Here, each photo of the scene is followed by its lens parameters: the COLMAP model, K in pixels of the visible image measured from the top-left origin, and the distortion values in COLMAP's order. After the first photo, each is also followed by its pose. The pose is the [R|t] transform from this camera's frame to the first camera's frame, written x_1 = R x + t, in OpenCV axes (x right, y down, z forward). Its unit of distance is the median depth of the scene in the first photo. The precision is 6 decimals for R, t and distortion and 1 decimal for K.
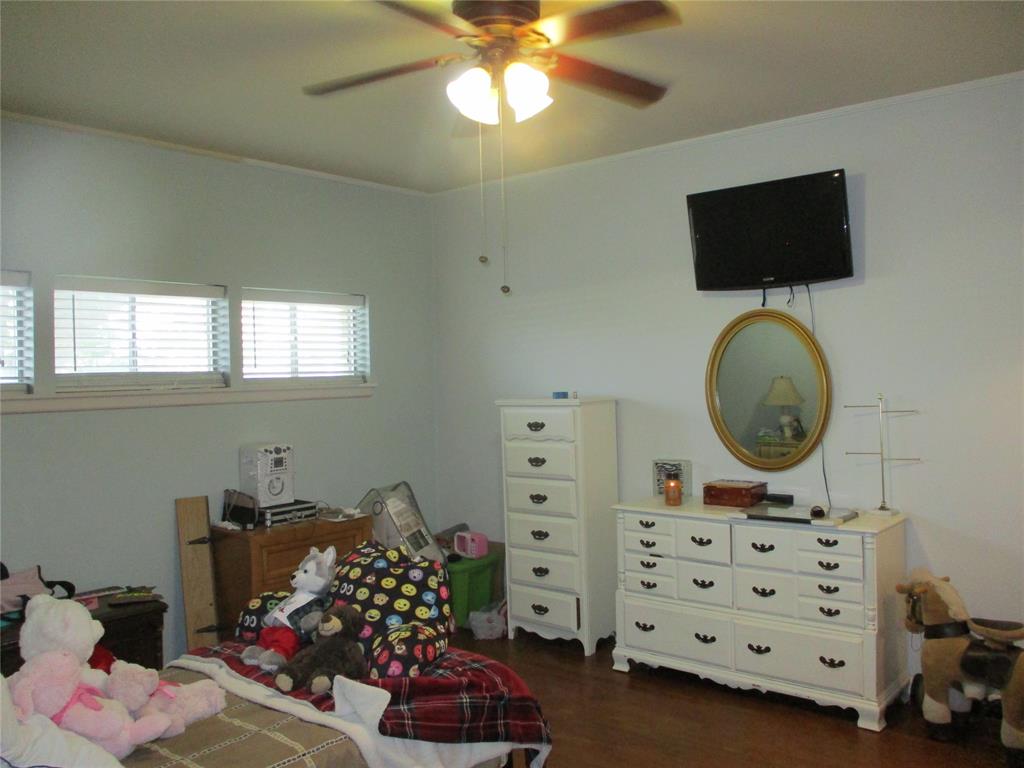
lens RADIAL K [[834.5, 0, 519.2], [0, 834.5, 370.2], [0, 0, 1]] dist [-0.036630, 0.017483]
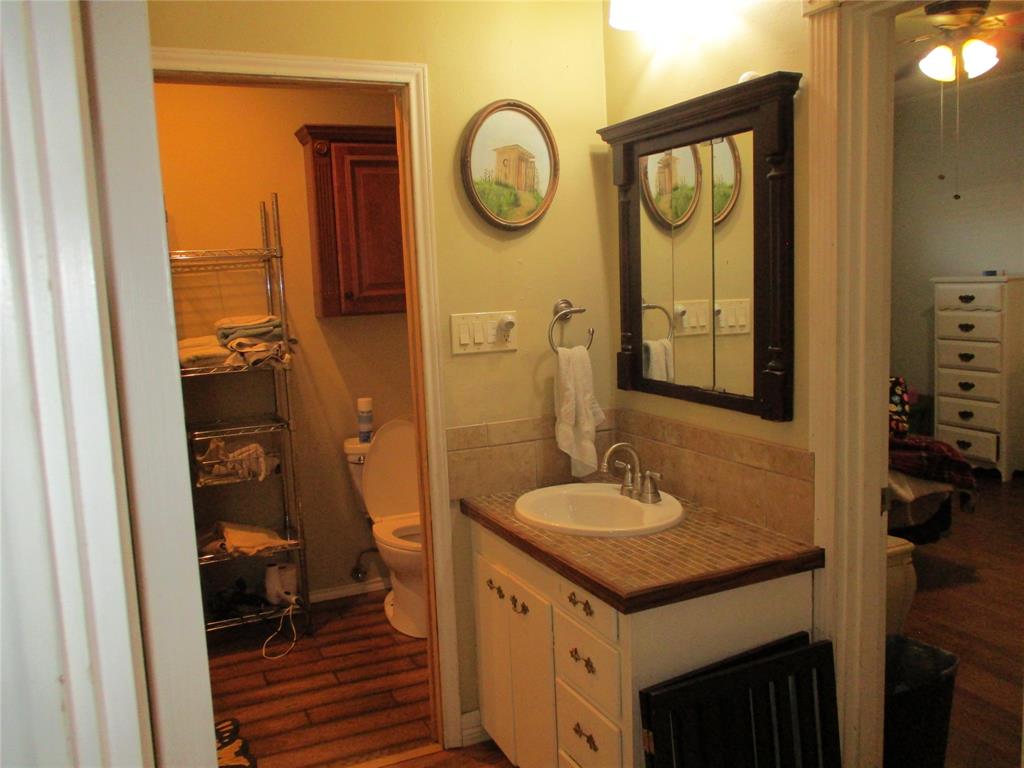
lens RADIAL K [[834.5, 0, 519.2], [0, 834.5, 370.2], [0, 0, 1]] dist [-0.036630, 0.017483]
pose [[0.899542, 0.034246, -0.435490, -0.040194], [0.022355, 0.992007, 0.124186, 0.005074], [0.436262, -0.121446, 0.891586, -0.410855]]
